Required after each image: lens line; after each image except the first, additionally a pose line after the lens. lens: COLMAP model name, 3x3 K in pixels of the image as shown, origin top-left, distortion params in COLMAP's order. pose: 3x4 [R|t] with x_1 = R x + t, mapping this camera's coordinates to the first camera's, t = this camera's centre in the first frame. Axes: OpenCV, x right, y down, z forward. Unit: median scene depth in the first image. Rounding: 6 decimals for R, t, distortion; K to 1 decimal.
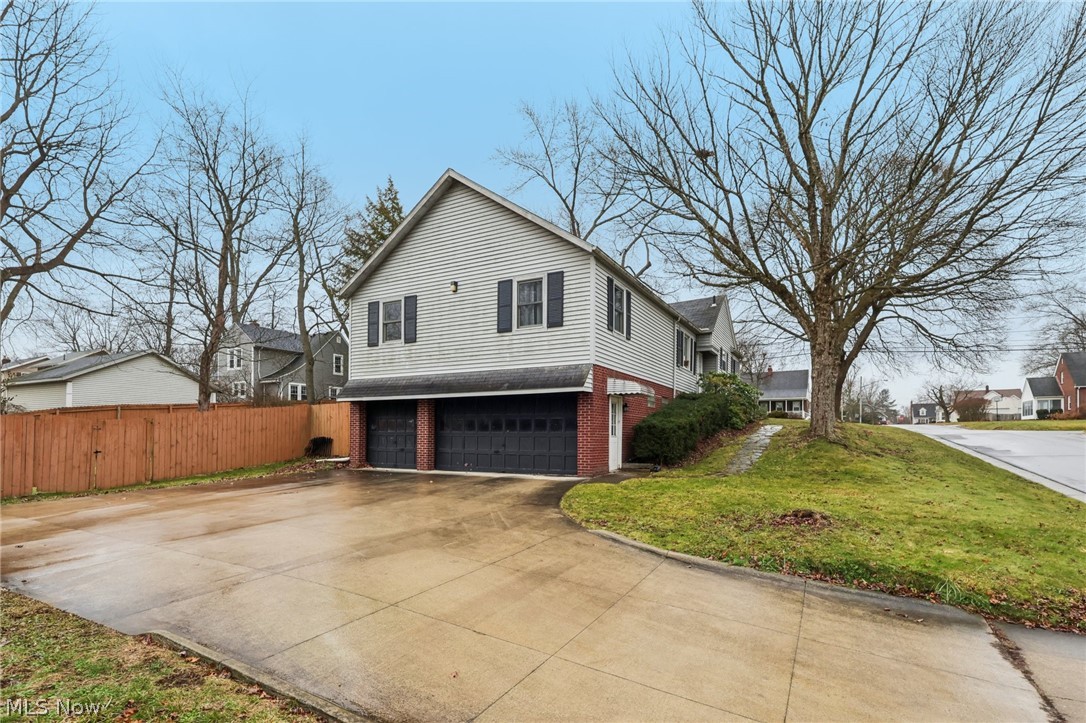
lens RADIAL K [[542.1, 0, 547.7], [0, 542.1, 362.7], [0, 0, 1]] dist [0.000130, -0.000268]
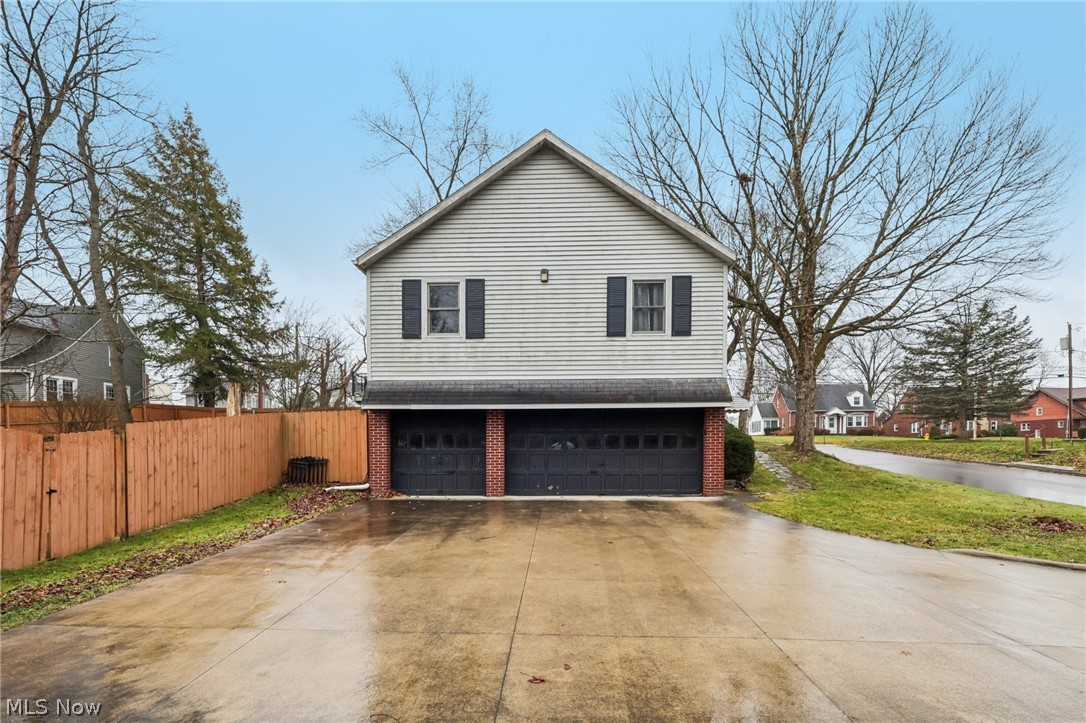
lens RADIAL K [[542.1, 0, 549.4], [0, 542.1, 404.0], [0, 0, 1]] dist [0.000130, -0.000268]
pose [[0.890754, 0.031168, 0.453417, -0.562949], [-0.054653, 0.997752, 0.038781, 0.024458], [-0.451189, -0.059325, 0.890455, 0.257688]]
